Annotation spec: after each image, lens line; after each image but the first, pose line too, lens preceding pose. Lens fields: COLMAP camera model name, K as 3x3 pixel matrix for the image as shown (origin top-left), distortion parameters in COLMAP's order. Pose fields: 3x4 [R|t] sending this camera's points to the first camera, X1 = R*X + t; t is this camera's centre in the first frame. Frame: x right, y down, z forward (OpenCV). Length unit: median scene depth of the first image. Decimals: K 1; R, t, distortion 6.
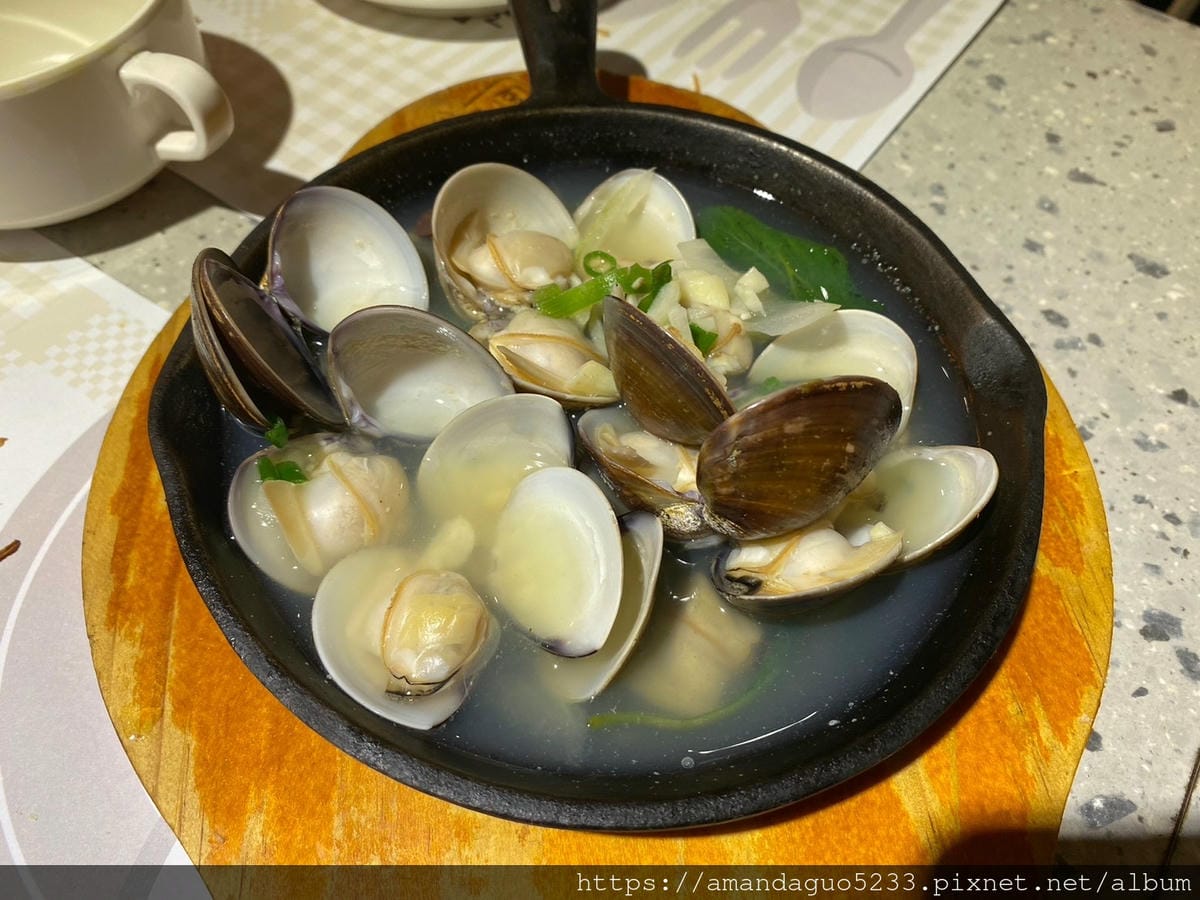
lens RADIAL K [[1086.1, 0, 595.3], [0, 1086.1, 484.9], [0, 0, 1]] dist [0.015679, -0.063850]
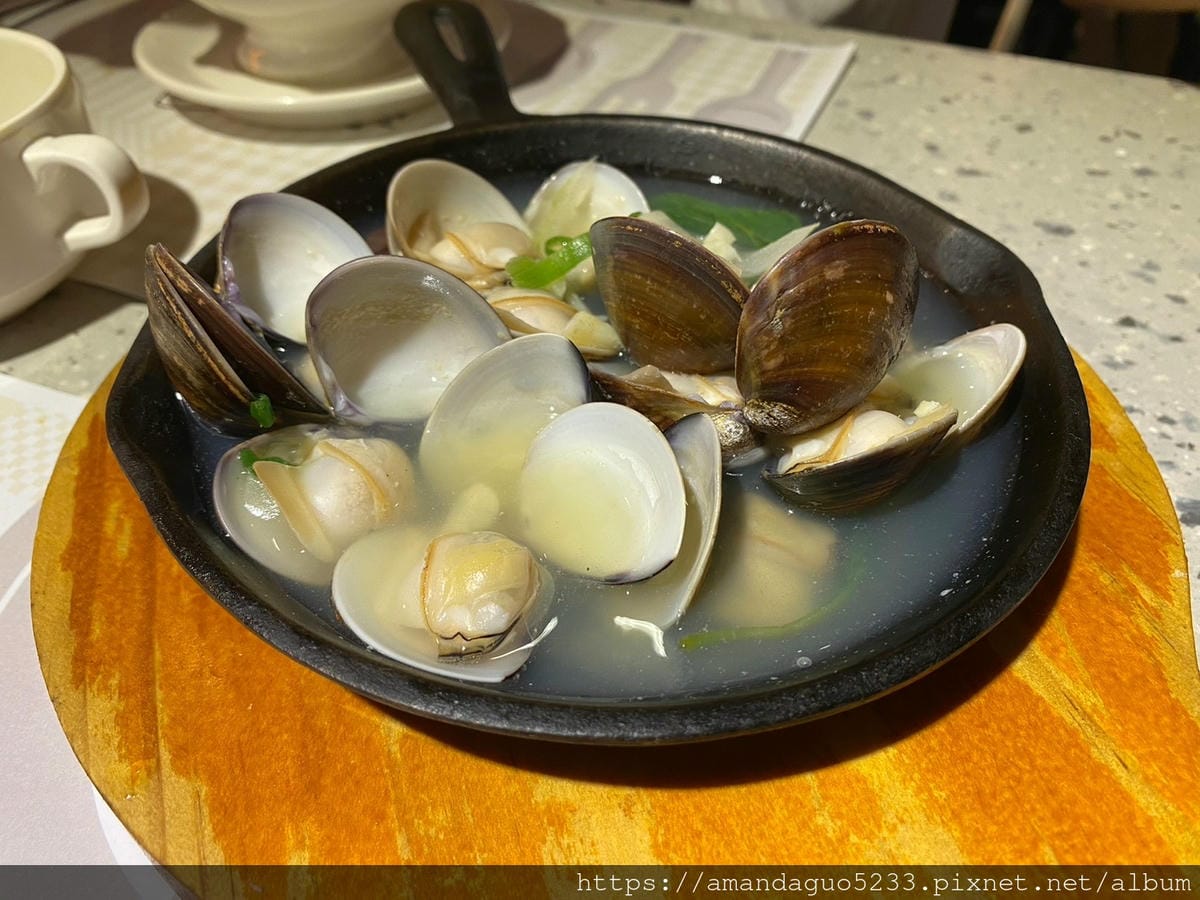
lens RADIAL K [[1073.3, 0, 597.8], [0, 1073.3, 475.0], [0, 0, 1]] dist [-0.009598, -0.006237]
pose [[0.976189, -0.165208, 0.140574, -0.150093], [0.194049, 0.954721, -0.225507, 0.240702], [-0.096954, 0.247416, 0.964046, 0.139000]]
